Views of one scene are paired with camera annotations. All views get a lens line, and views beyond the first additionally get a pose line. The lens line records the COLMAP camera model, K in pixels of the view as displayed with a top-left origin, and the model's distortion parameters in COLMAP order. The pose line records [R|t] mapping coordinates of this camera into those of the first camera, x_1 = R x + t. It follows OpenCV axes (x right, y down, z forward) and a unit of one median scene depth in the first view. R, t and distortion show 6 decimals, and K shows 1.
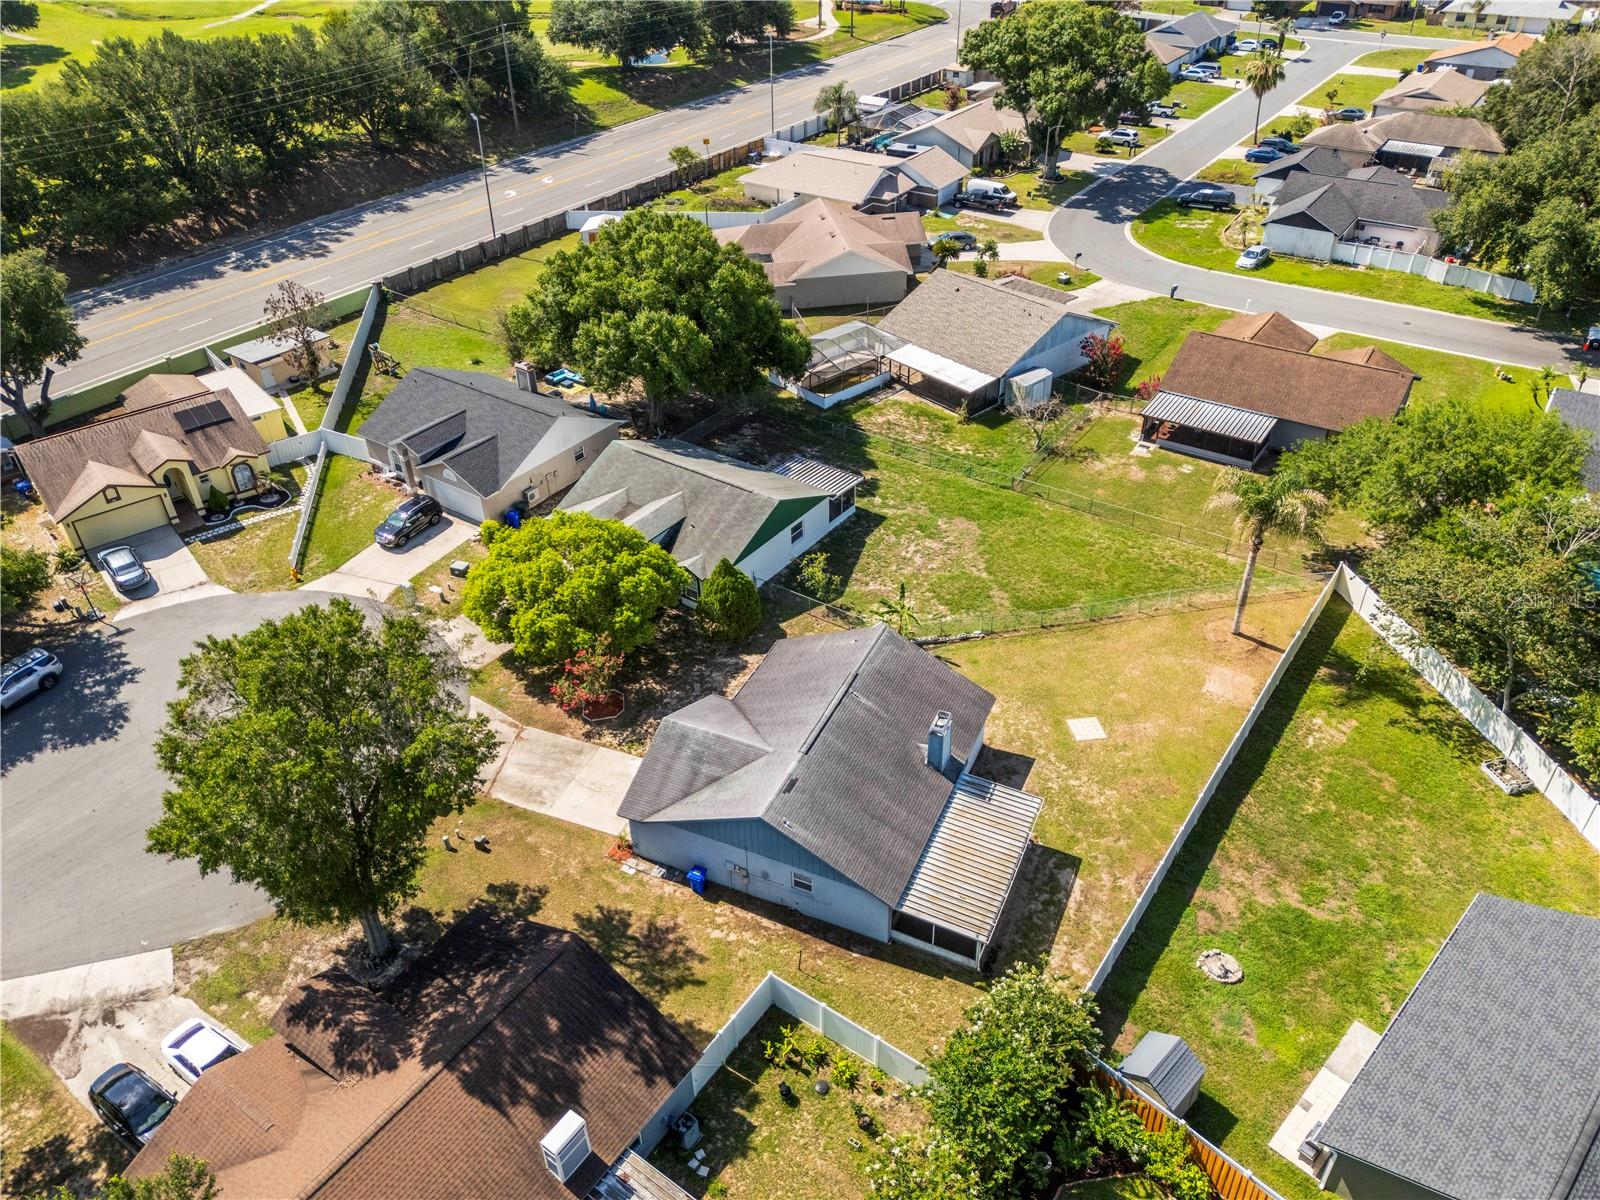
lens RADIAL K [[1176.0, 0, 800.0], [0, 1176.0, 600.0], [0, 0, 1]] dist [0.085107, -0.080884]
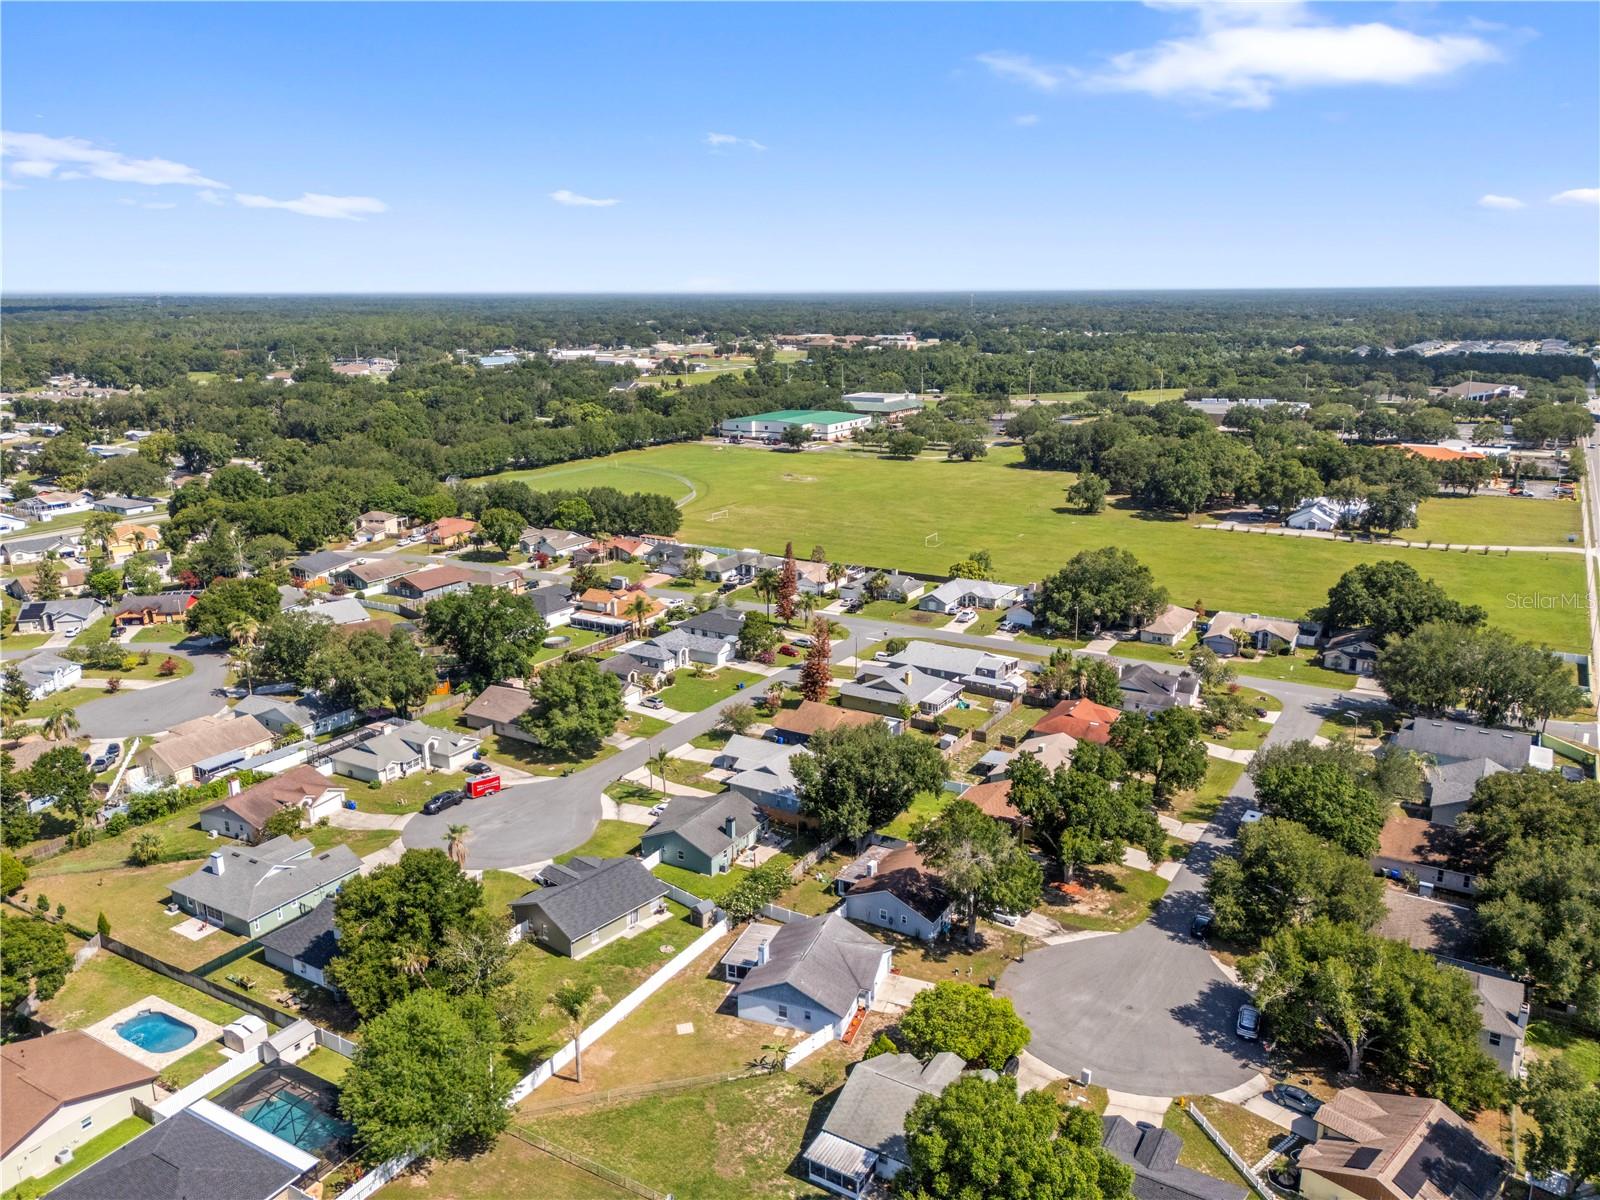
lens RADIAL K [[1176.0, 0, 800.0], [0, 1176.0, 600.0], [0, 0, 1]] dist [0.085107, -0.080884]
pose [[-0.997263, 0.041586, -0.061137, 0.096939], [-0.020585, 0.638003, 0.769759, -1.282662], [0.071017, 0.768910, -0.635401, 1.174165]]
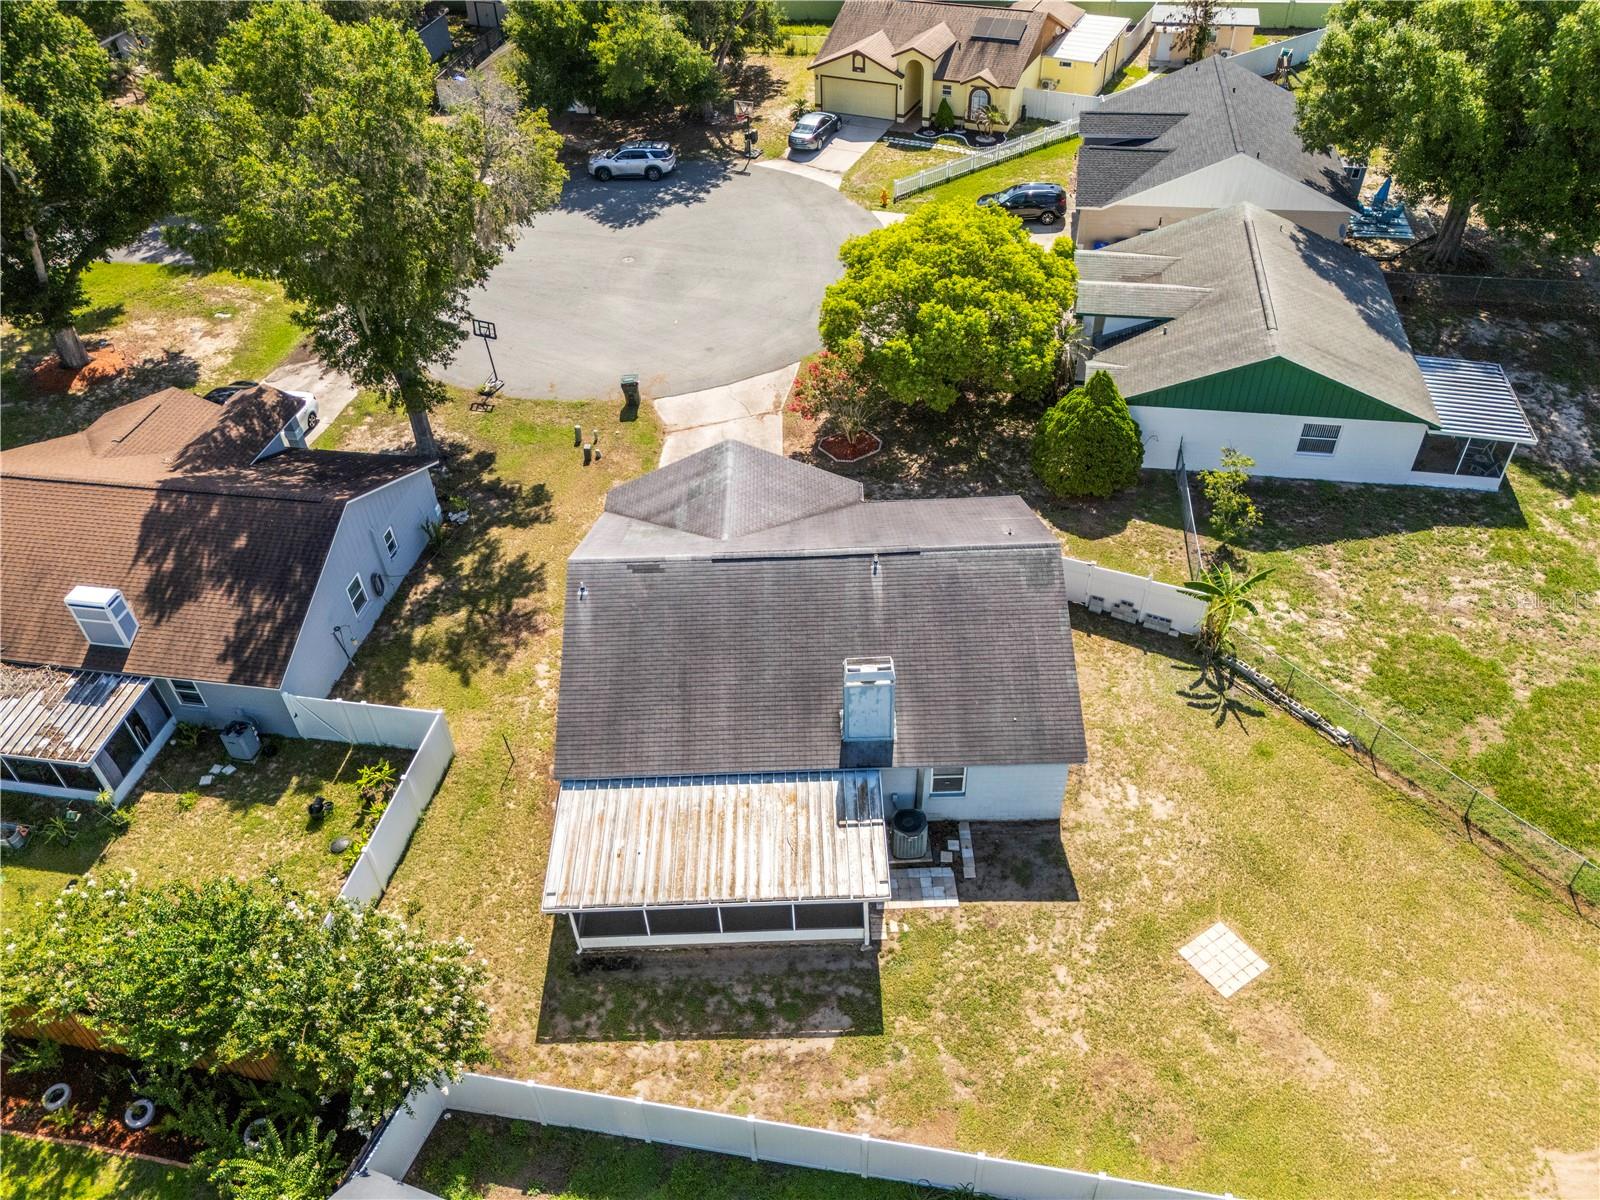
lens RADIAL K [[1176.0, 0, 800.0], [0, 1176.0, 600.0], [0, 0, 1]] dist [0.085107, -0.080884]
pose [[0.425961, 0.599467, -0.677641, 0.282581], [-0.502370, 0.779629, 0.373902, -0.072388], [0.752450, 0.181159, 0.633246, 0.355090]]
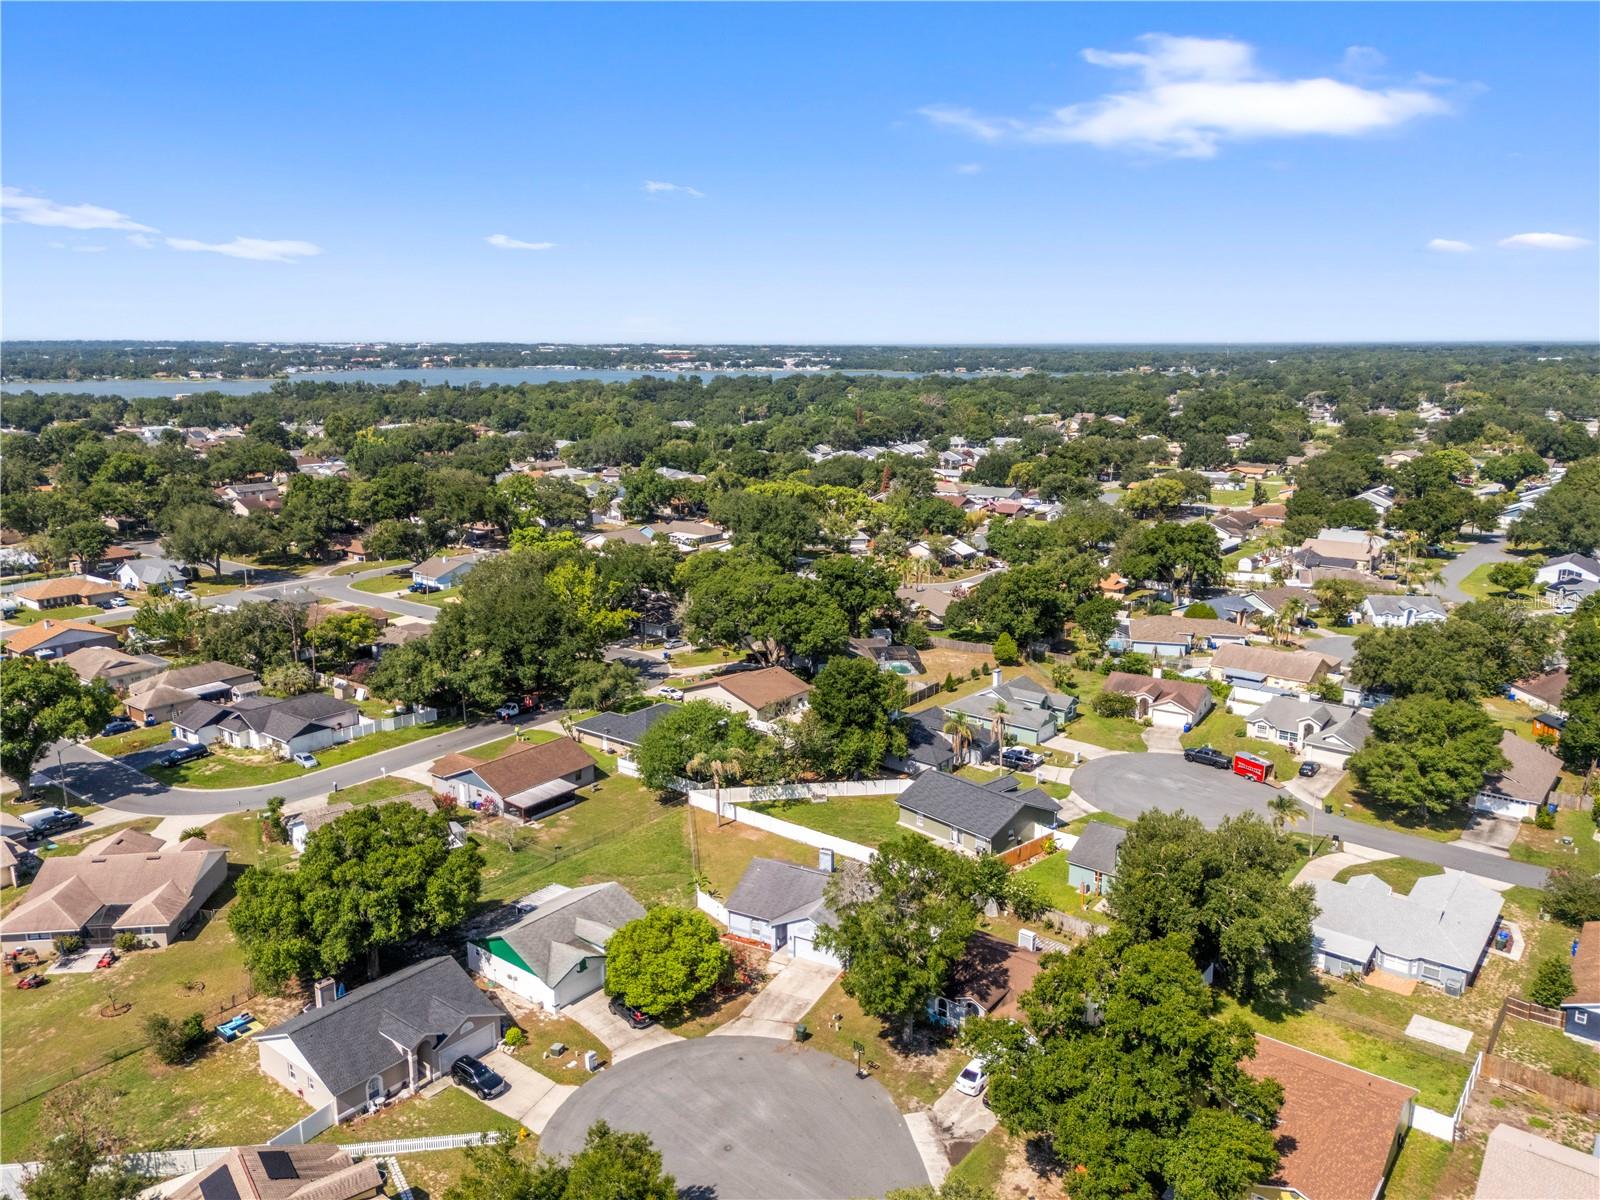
lens RADIAL K [[1176.0, 0, 800.0], [0, 1176.0, 600.0], [0, 0, 1]] dist [0.085107, -0.080884]
pose [[0.058061, -0.198914, 0.978295, -1.198944], [0.578226, 0.805538, 0.129470, -0.363410], [-0.813808, 0.558159, 0.161788, 0.236037]]
